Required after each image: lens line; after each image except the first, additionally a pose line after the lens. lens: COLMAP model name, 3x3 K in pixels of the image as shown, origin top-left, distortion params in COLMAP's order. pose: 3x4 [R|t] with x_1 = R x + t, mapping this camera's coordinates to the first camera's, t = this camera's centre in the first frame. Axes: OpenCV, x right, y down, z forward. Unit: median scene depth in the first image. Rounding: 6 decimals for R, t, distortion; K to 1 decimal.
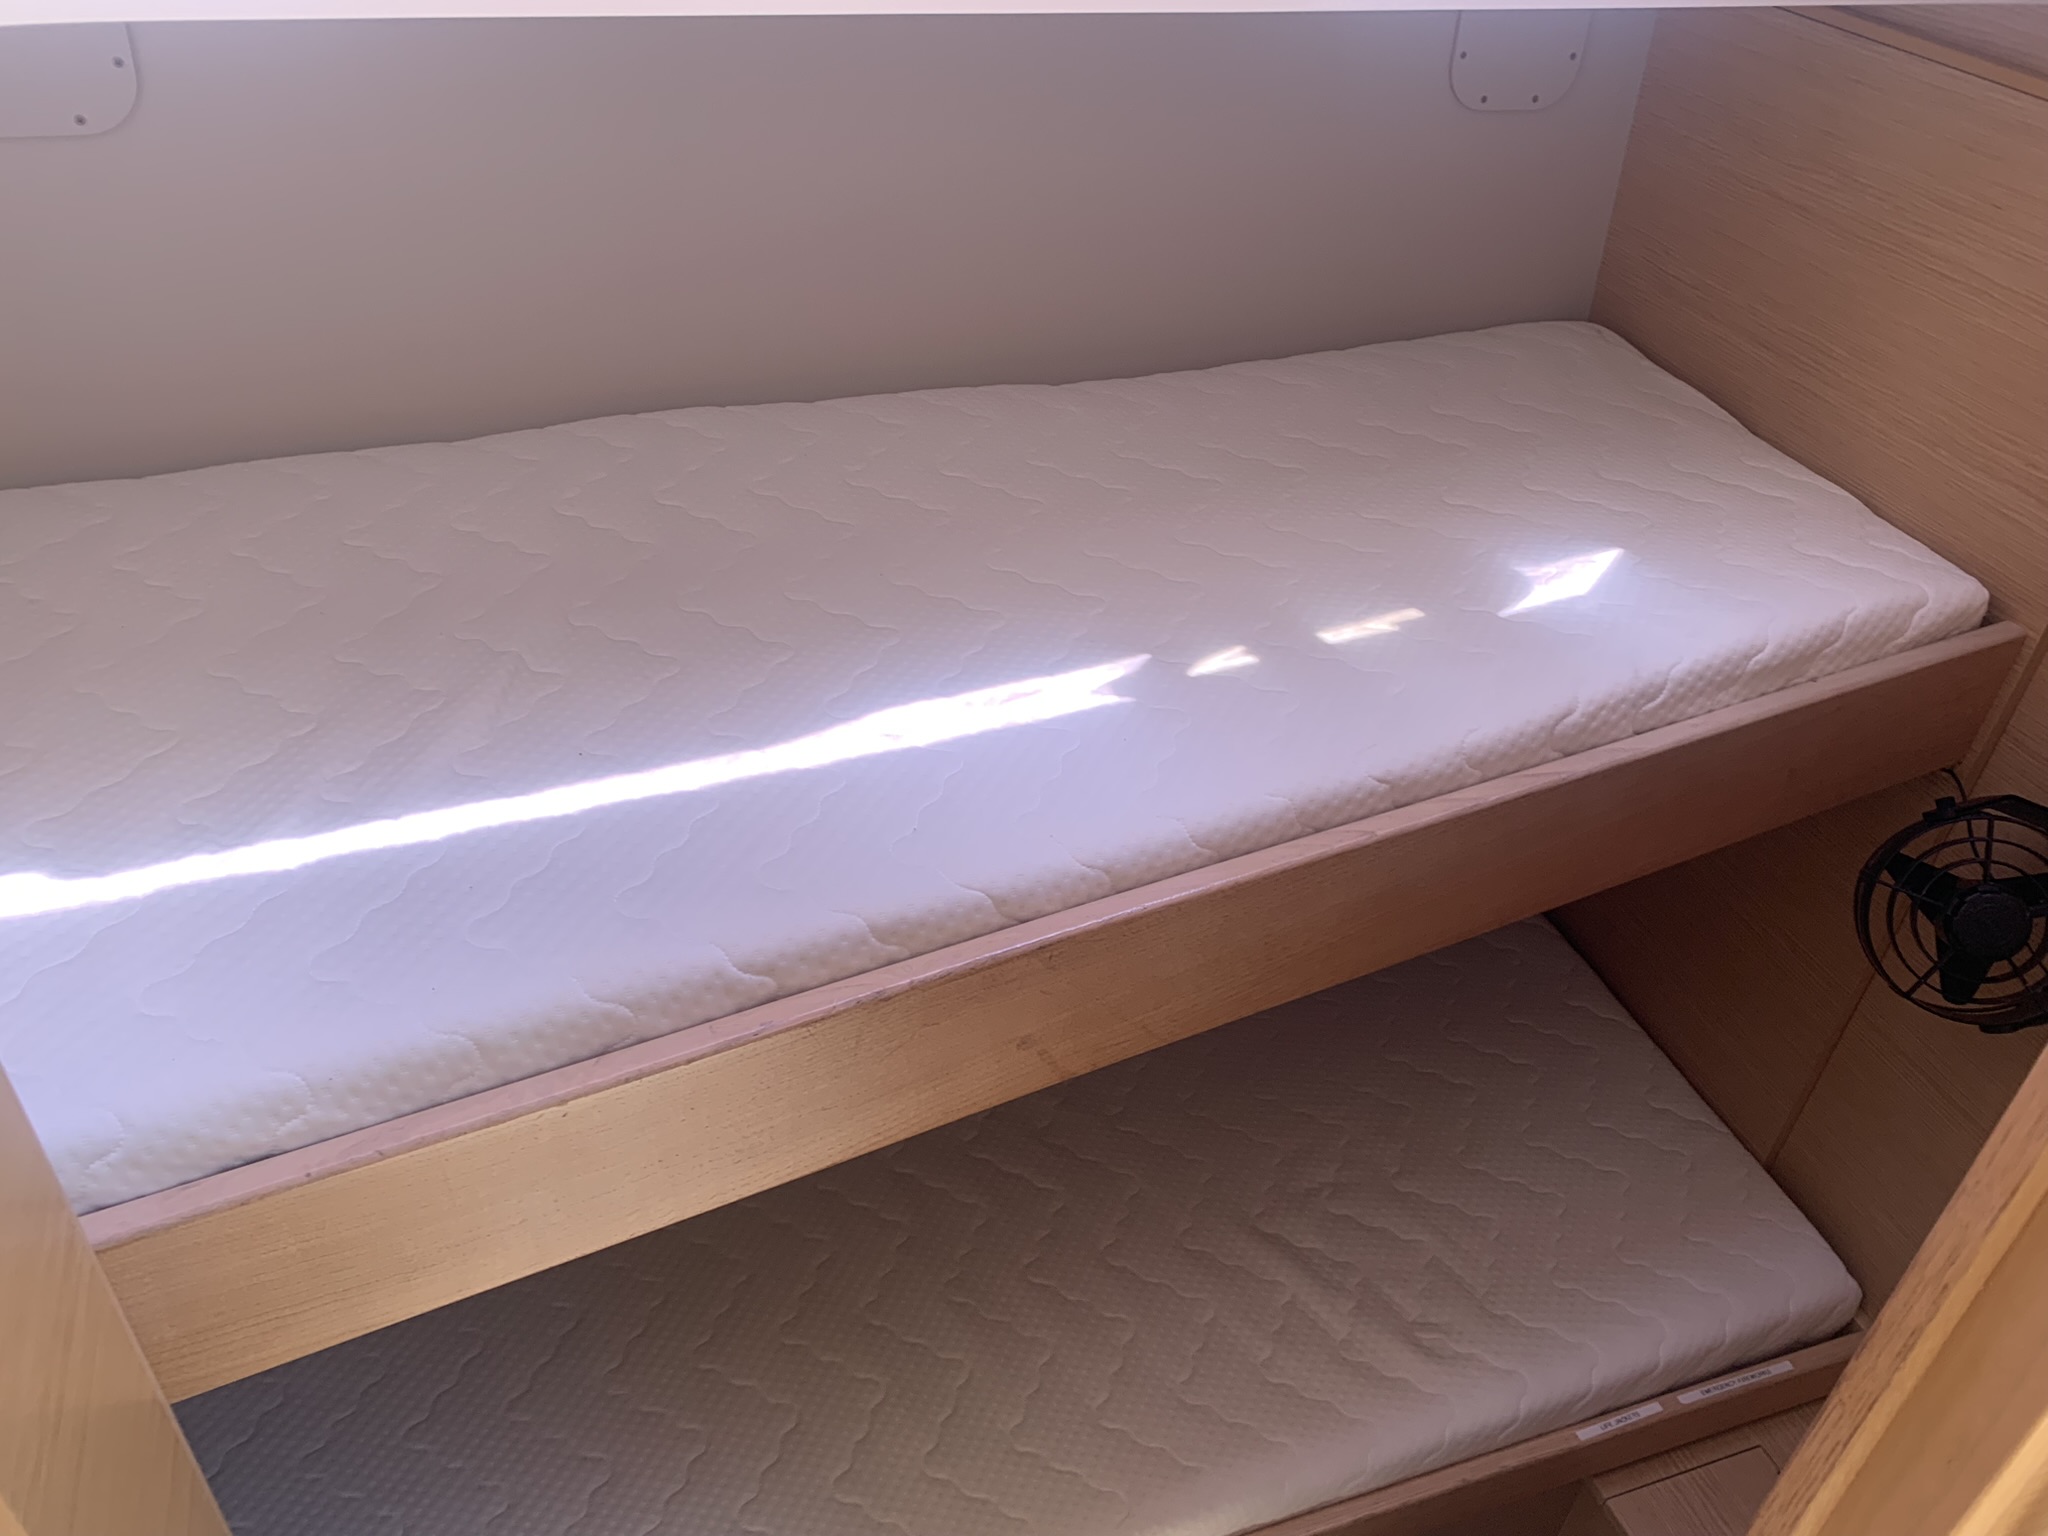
lens RADIAL K [[1562.7, 0, 1024.0], [0, 1562.7, 768.0], [0, 0, 1]] dist [0.001816, -0.009007]
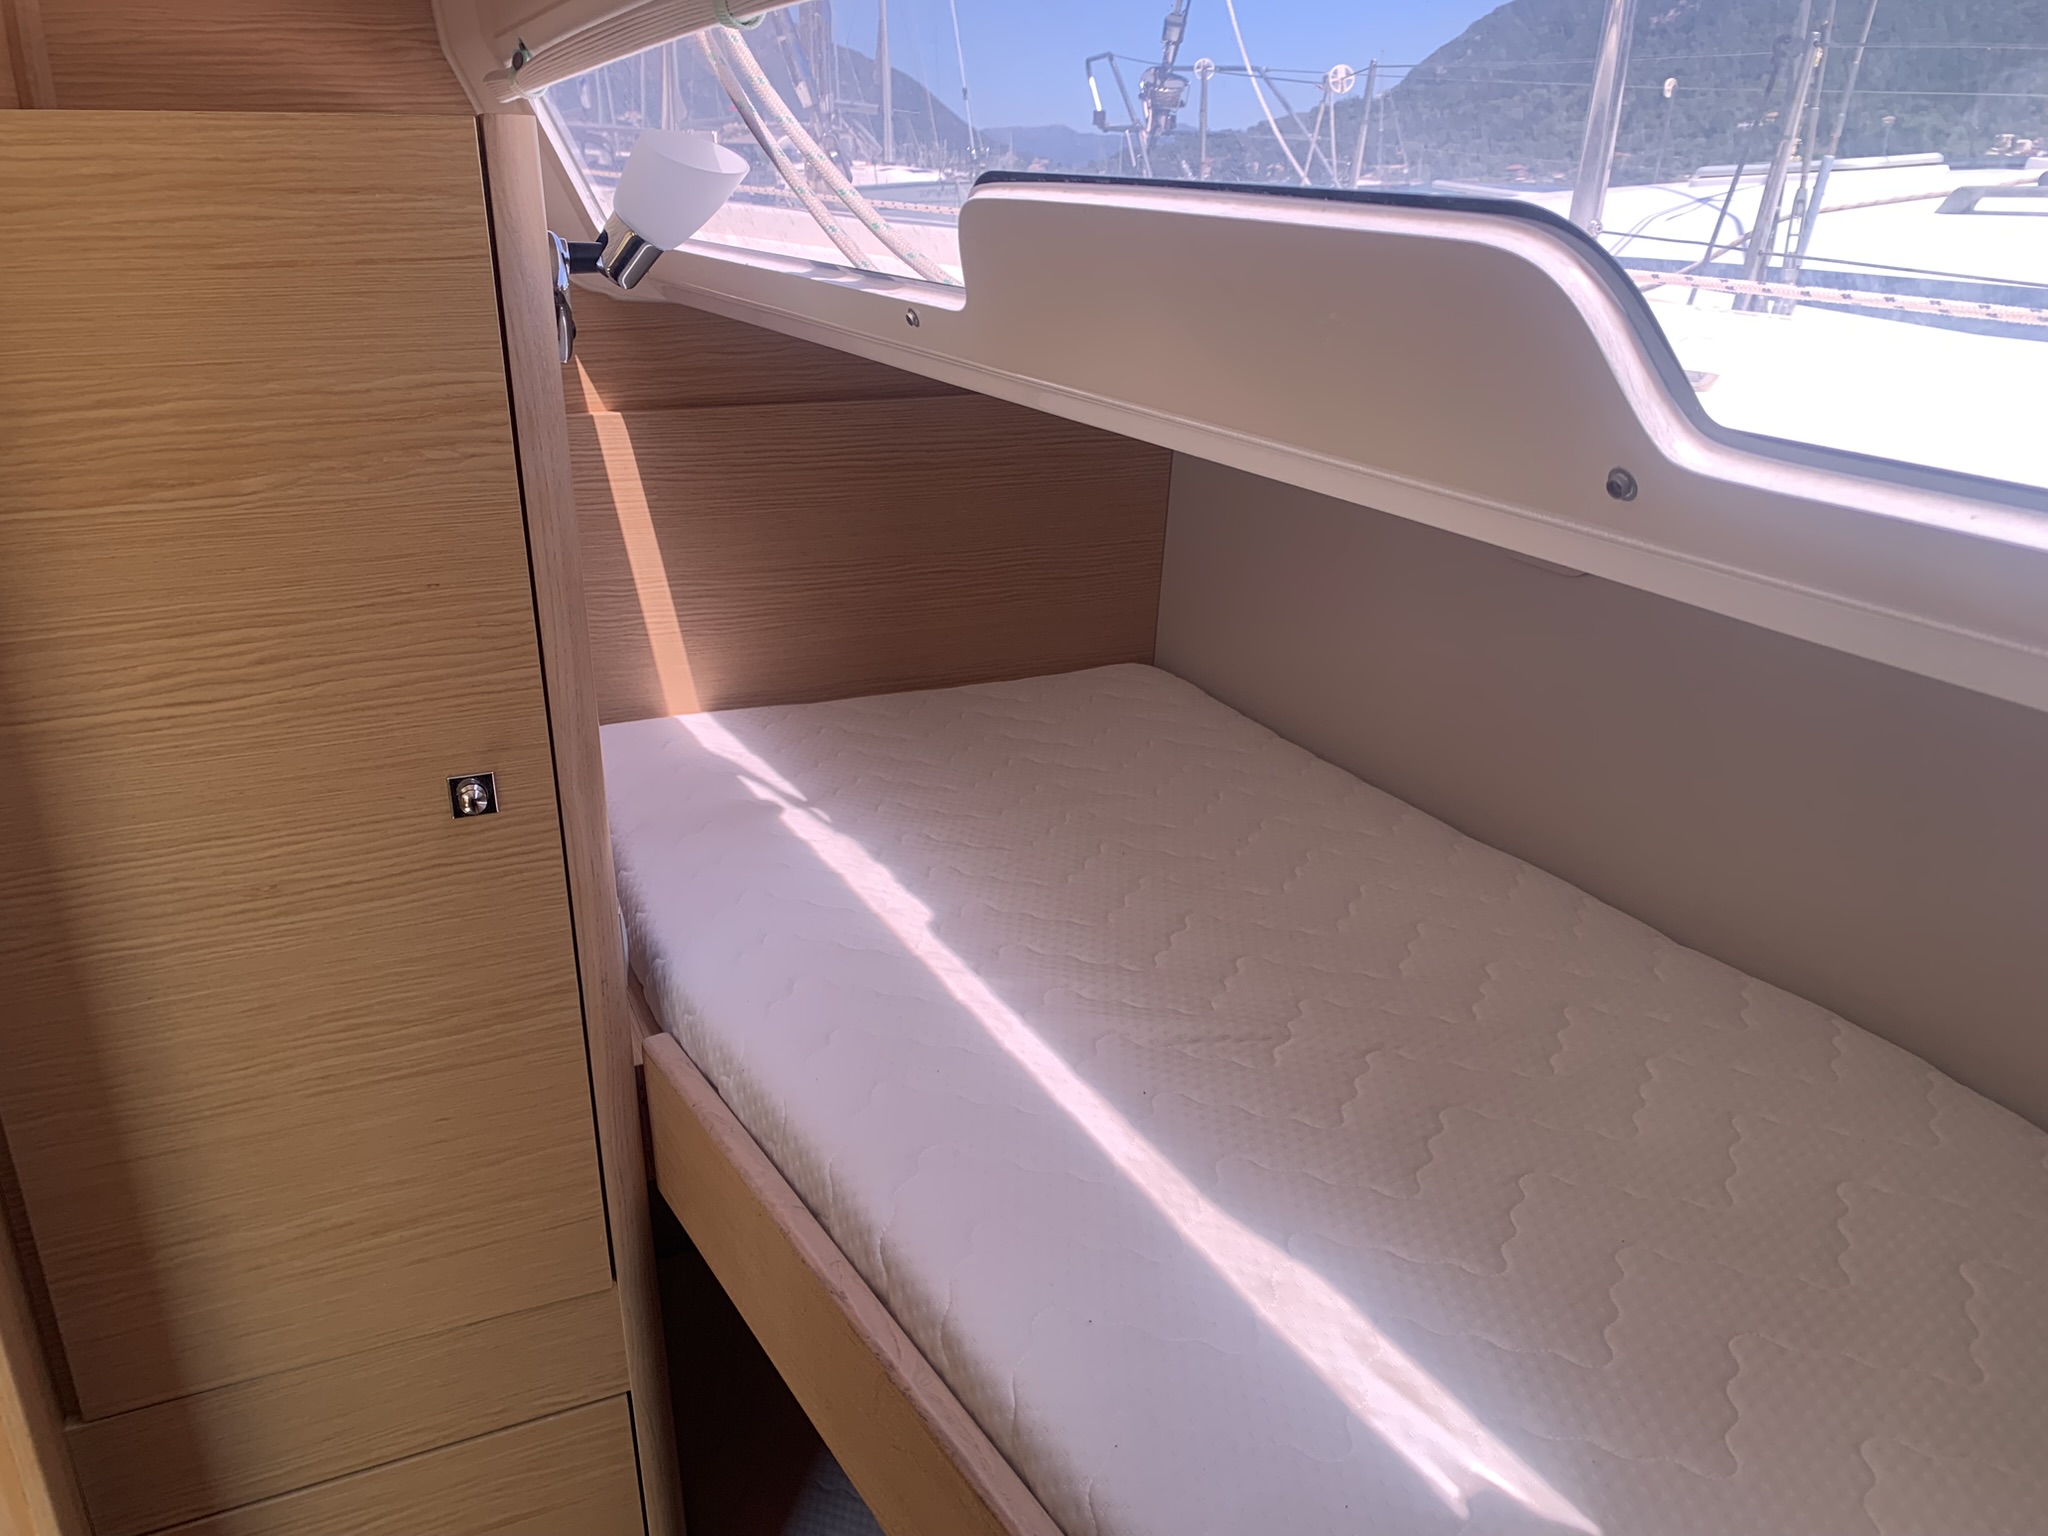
lens RADIAL K [[1562.7, 0, 1024.0], [0, 1562.7, 768.0], [0, 0, 1]] dist [0.001816, -0.009007]
pose [[0.091285, 0.308734, -0.946758, 0.662766], [-0.597178, 0.777780, 0.196052, -0.352386], [0.796897, 0.547486, 0.255369, 0.590007]]
